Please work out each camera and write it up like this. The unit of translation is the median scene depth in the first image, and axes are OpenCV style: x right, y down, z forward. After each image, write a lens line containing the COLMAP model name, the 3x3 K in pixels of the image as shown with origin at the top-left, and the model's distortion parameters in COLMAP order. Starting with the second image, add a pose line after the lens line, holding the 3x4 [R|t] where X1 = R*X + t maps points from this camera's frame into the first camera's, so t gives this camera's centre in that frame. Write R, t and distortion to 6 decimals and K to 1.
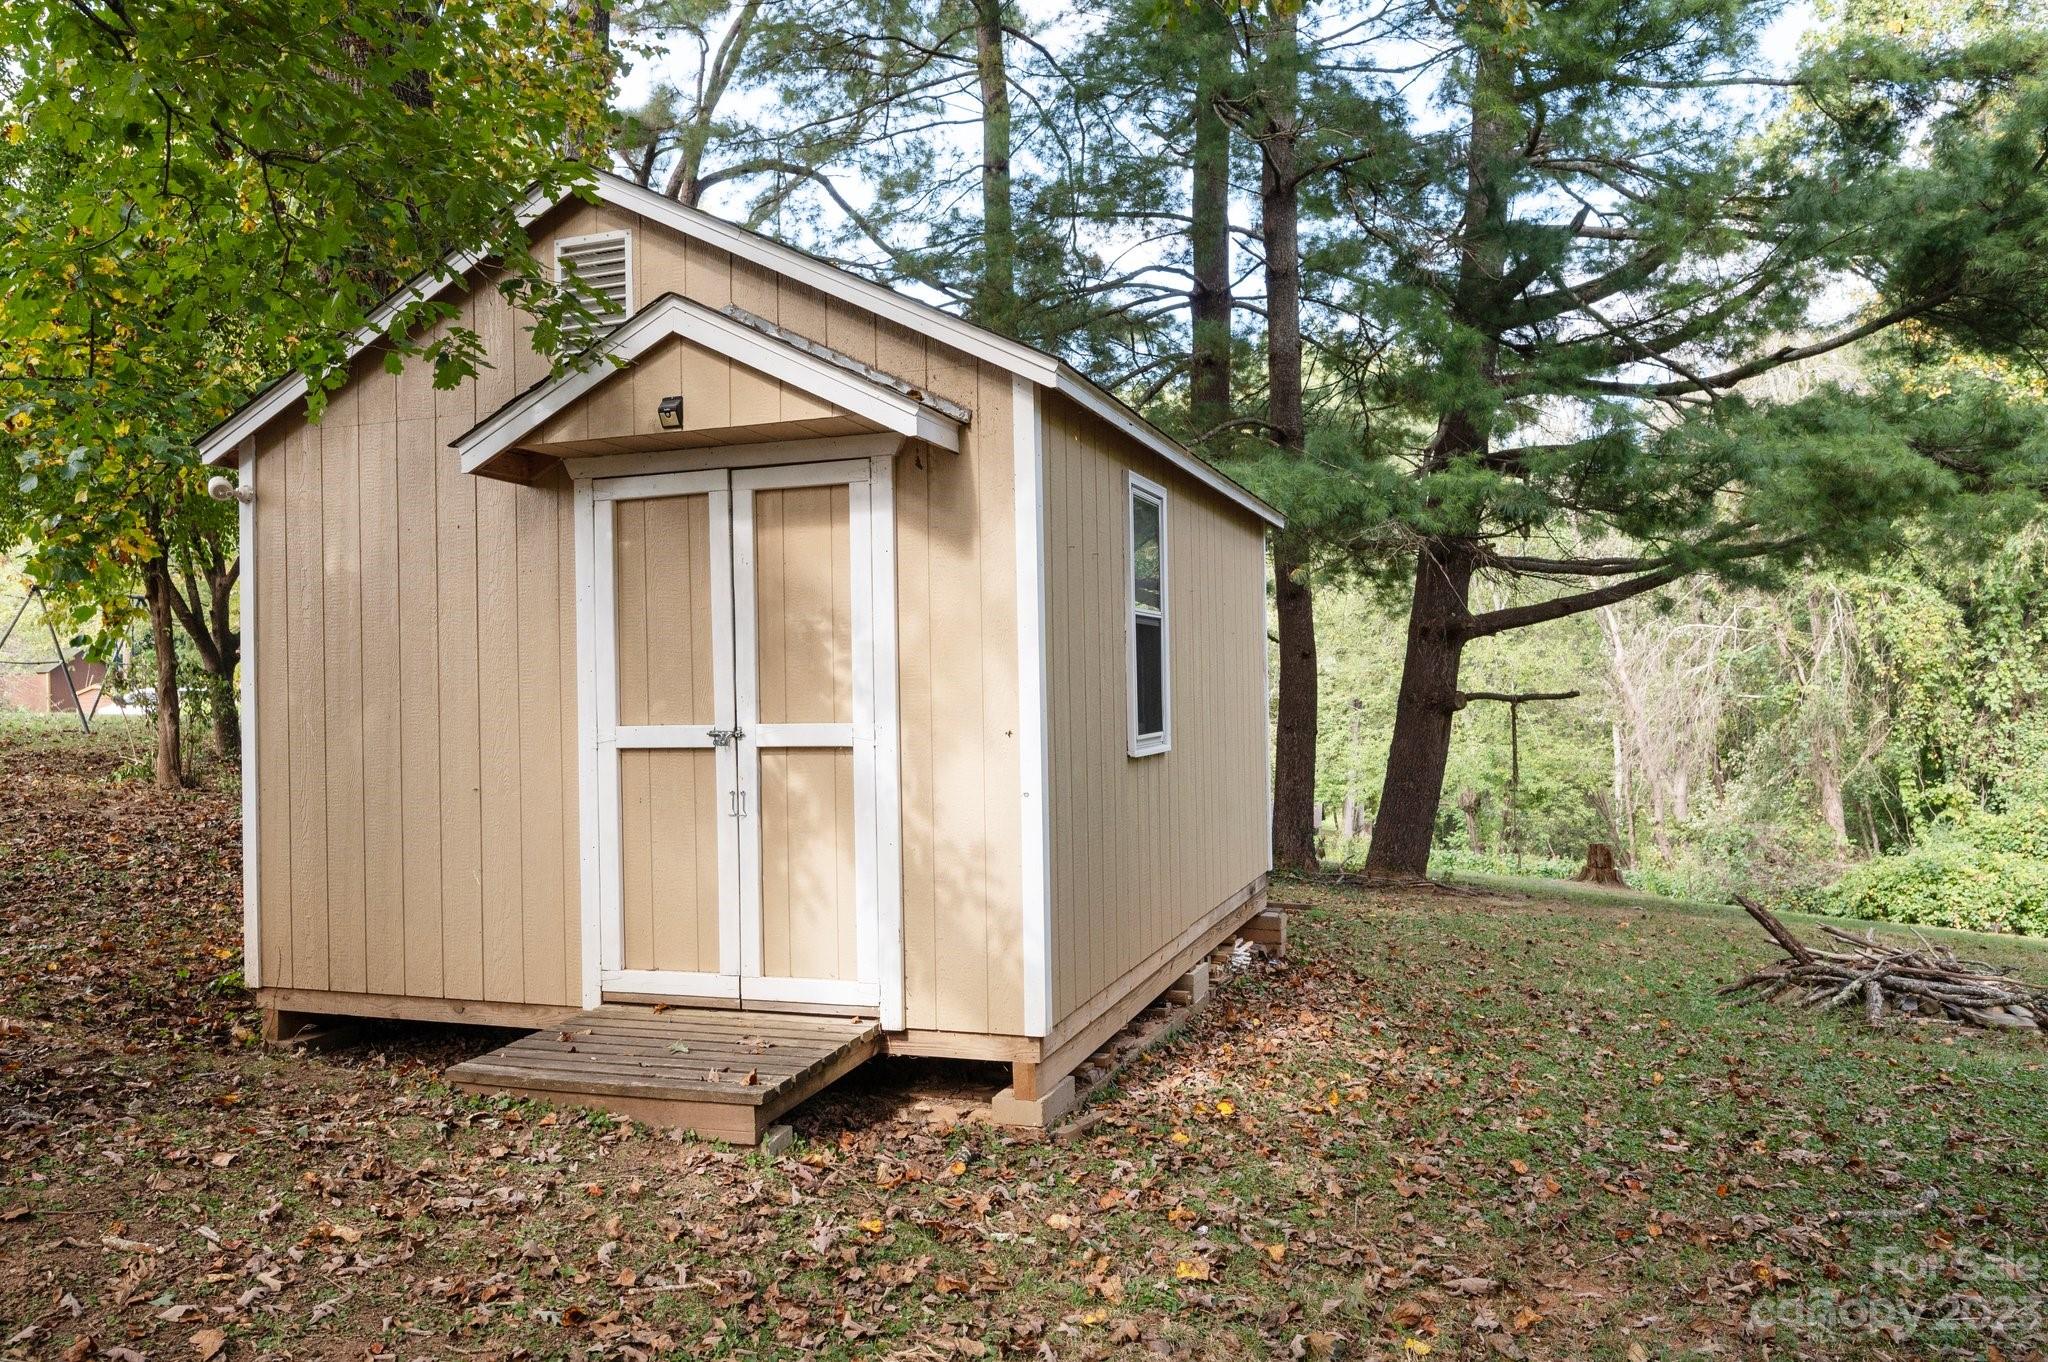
lens RADIAL K [[1425.1, 0, 1017.7], [0, 1425.1, 677.6], [0, 0, 1]] dist [-0.006171, 0.001970]
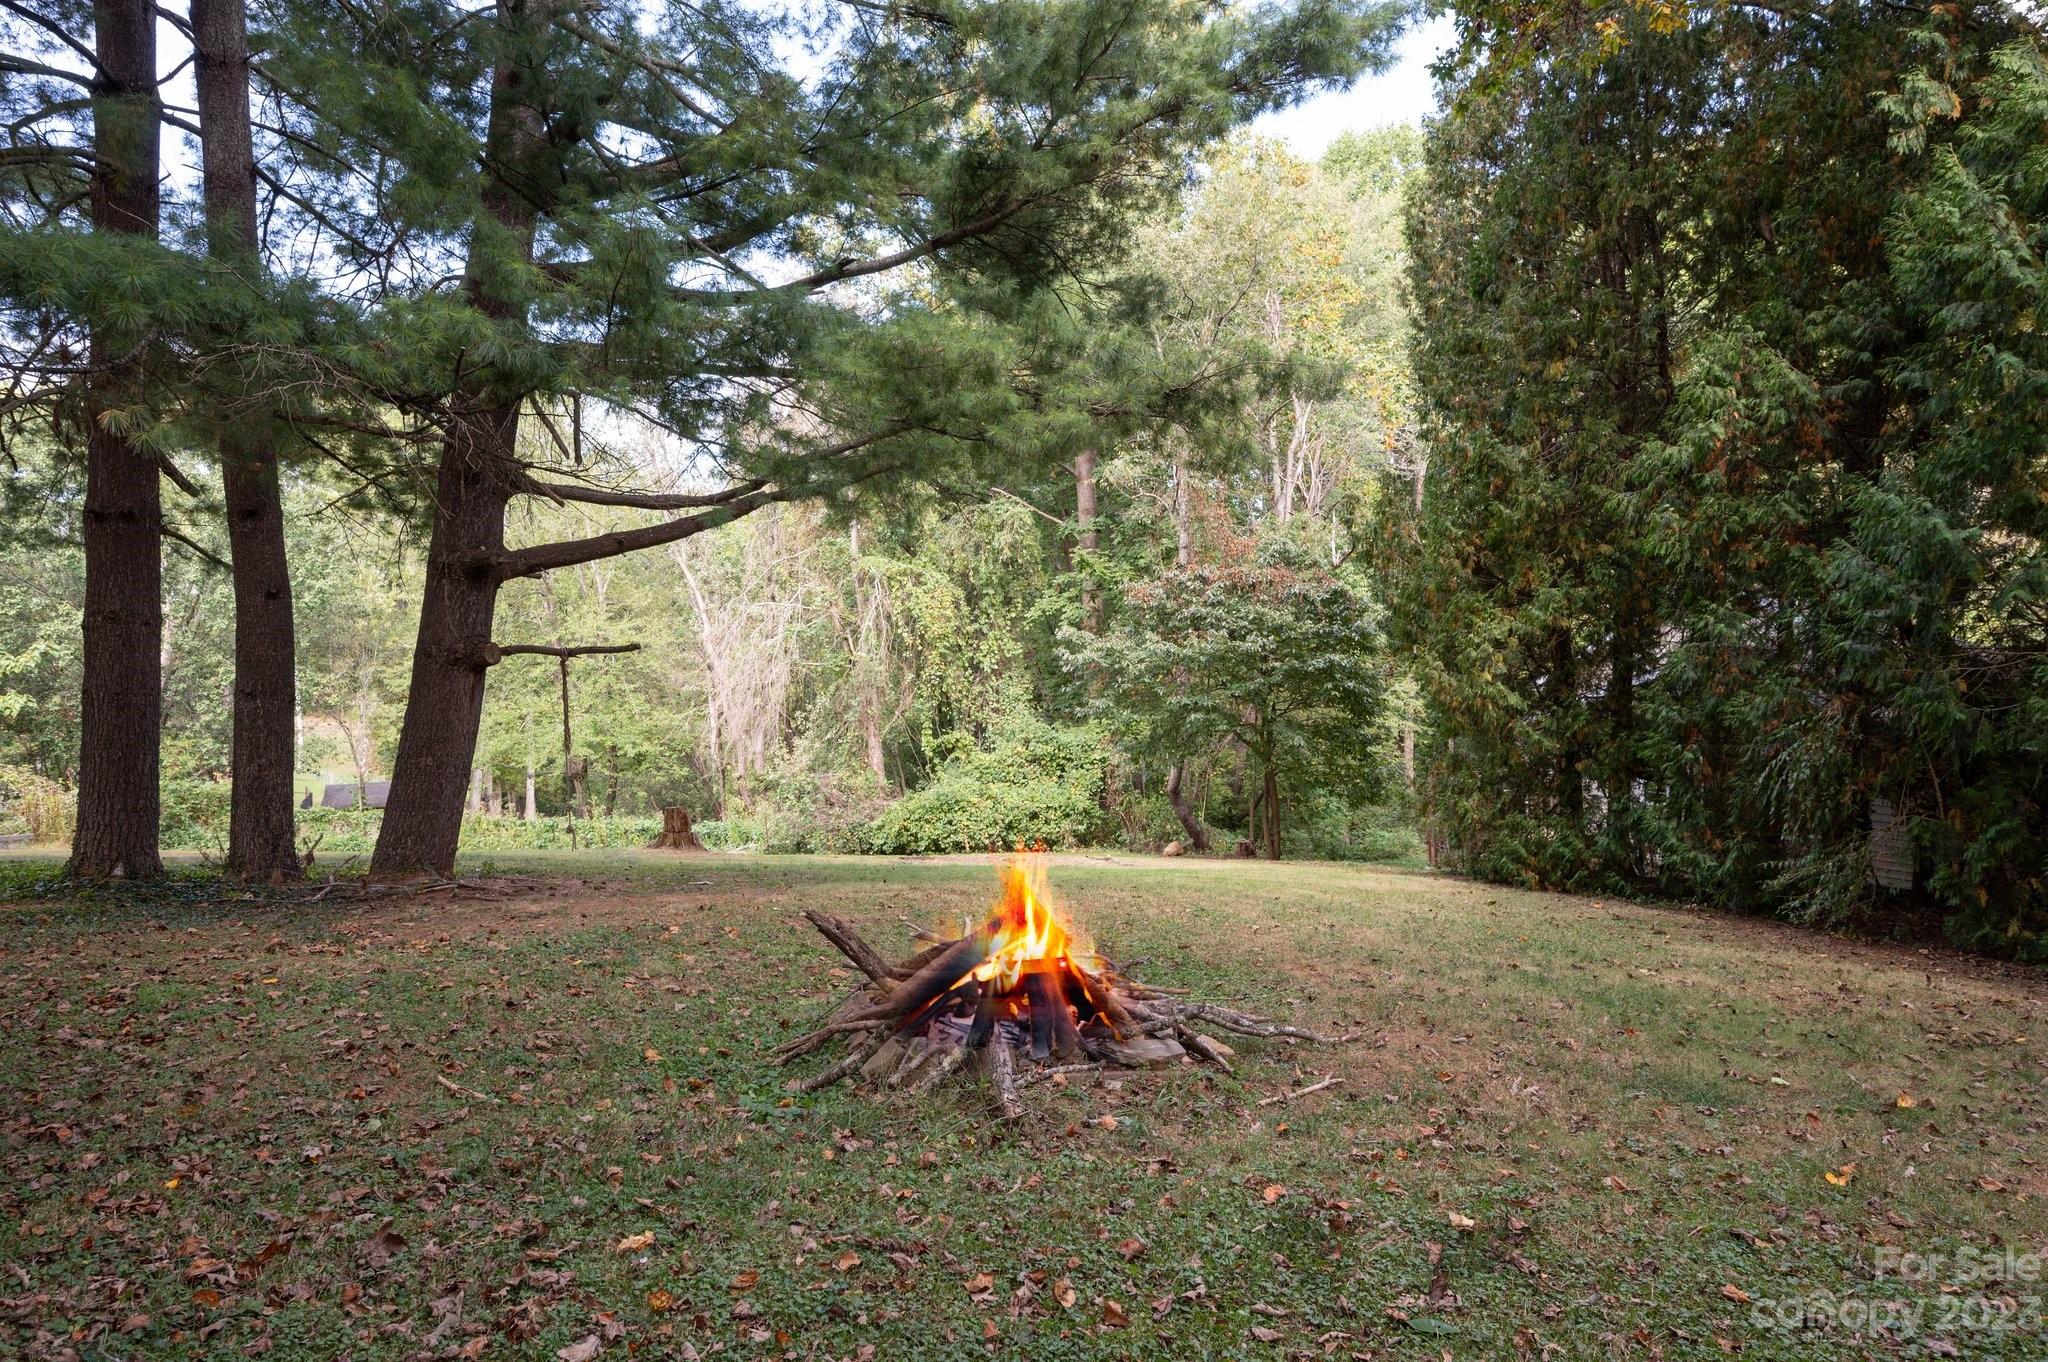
lens RADIAL K [[1152.0, 0, 1022.6], [0, 1152.0, 669.6], [0, 0, 1]] dist [-0.006086, -0.000218]
pose [[0.791280, -0.013970, 0.611294, 0.082123], [0.010524, 0.999902, 0.009228, 0.012249], [-0.611363, -0.000868, 0.791350, 0.163212]]
